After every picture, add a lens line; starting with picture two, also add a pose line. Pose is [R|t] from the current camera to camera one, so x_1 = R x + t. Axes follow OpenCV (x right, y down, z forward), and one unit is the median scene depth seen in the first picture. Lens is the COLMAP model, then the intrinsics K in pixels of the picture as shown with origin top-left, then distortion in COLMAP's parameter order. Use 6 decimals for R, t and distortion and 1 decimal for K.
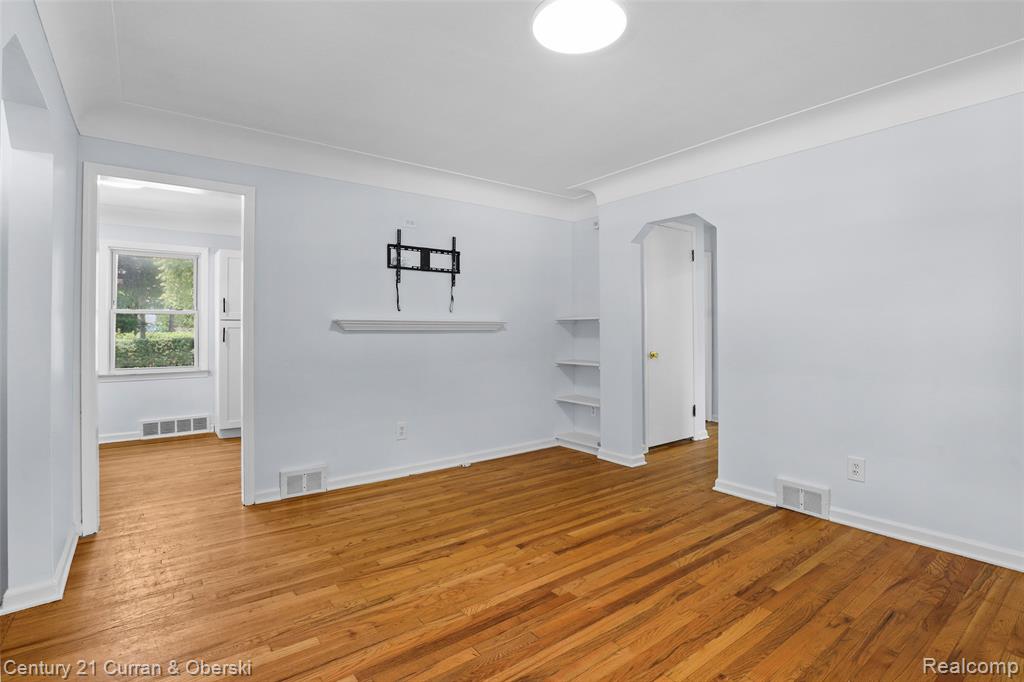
lens RADIAL K [[489.6, 0, 515.6], [0, 489.6, 327.4], [0, 0, 1]] dist [-0.033512, 0.000452]
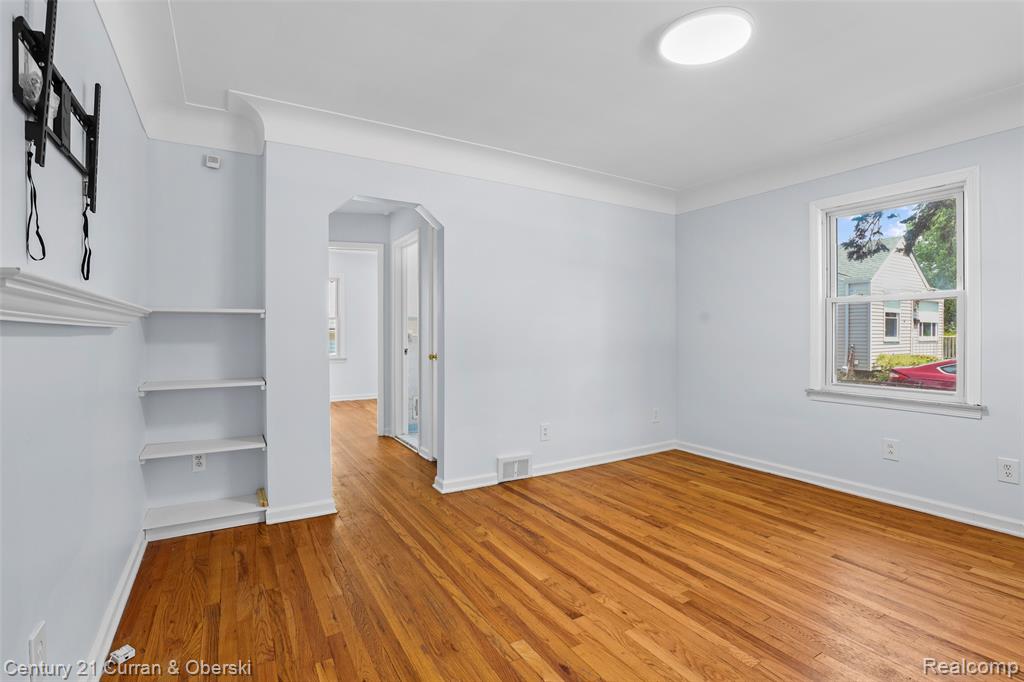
lens RADIAL K [[483.9, 0, 515.8], [0, 483.9, 333.2], [0, 0, 1]] dist [-0.032113, 0.000826]
pose [[0.105922, 0.000750, 0.994374, -0.635932], [-0.007446, 0.999972, 0.000039, 0.009637], [-0.994347, -0.007408, 0.105925, 0.872480]]
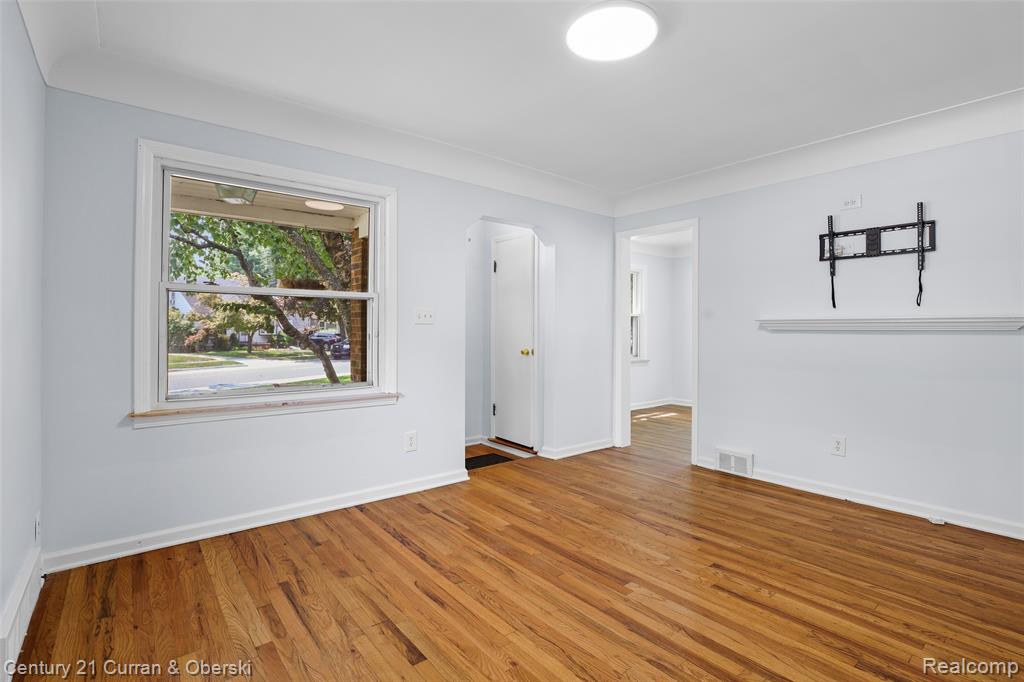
lens RADIAL K [[483.9, 0, 515.8], [0, 483.9, 333.2], [0, 0, 1]] dist [-0.032113, 0.000826]
pose [[0.034244, 0.008236, -0.999380, 0.767558], [0.004828, 0.999953, 0.008406, 0.001583], [0.999402, -0.005113, 0.034202, 0.511337]]
